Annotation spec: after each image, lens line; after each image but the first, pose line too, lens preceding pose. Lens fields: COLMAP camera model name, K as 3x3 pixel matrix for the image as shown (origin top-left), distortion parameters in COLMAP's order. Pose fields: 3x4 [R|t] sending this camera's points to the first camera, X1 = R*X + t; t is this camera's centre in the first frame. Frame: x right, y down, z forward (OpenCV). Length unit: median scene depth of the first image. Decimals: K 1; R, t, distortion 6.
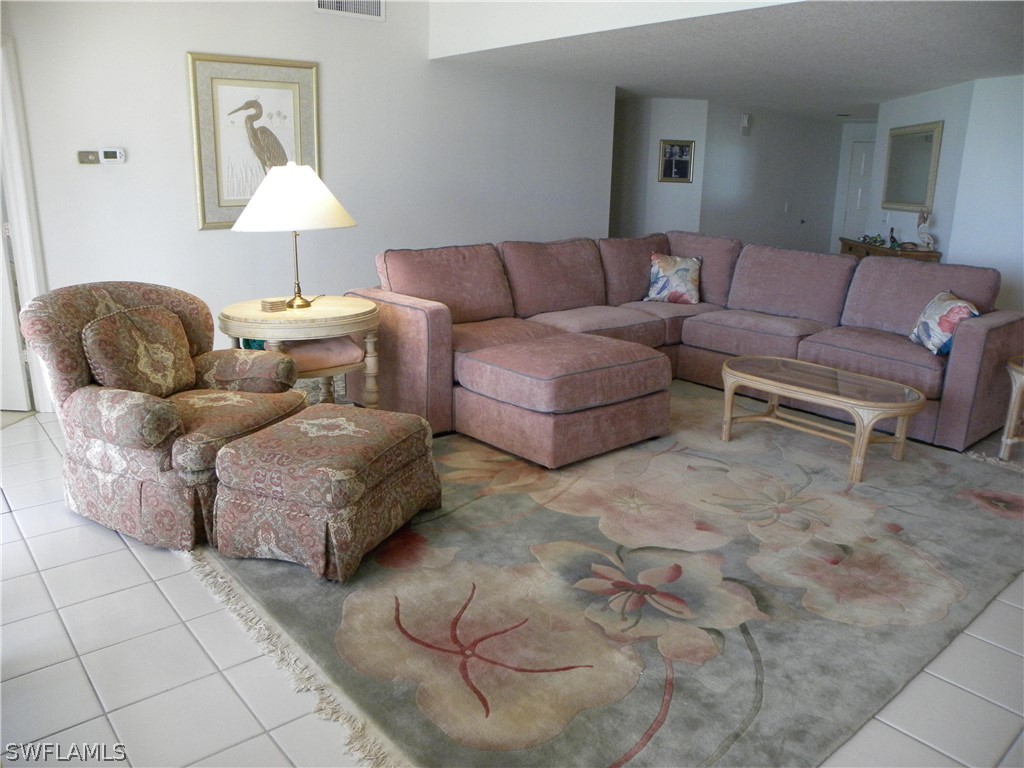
lens RADIAL K [[778.8, 0, 507.4], [0, 778.8, 390.3], [0, 0, 1]] dist [-0.155638, 0.098181]
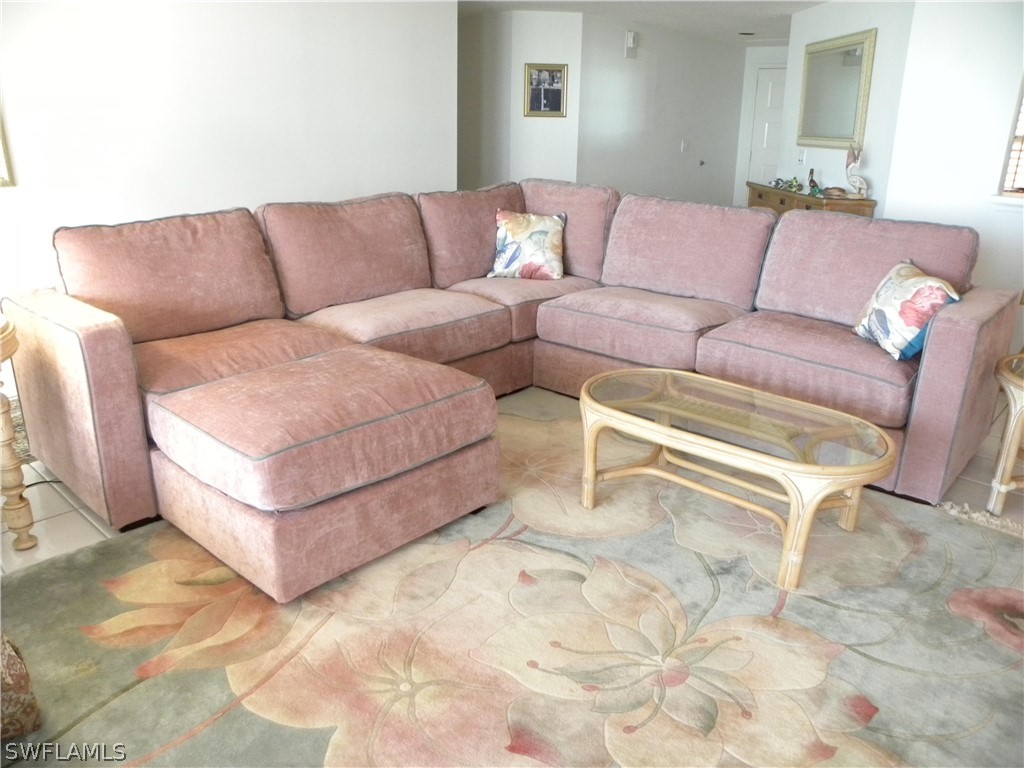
lens RADIAL K [[778.8, 0, 507.4], [0, 778.8, 390.3], [0, 0, 1]] dist [-0.155638, 0.098181]
pose [[0.992602, -0.047139, 0.111892, 0.147539], [0.039649, 0.996880, 0.068252, -0.080159], [-0.114760, -0.063311, 0.991374, 0.365876]]
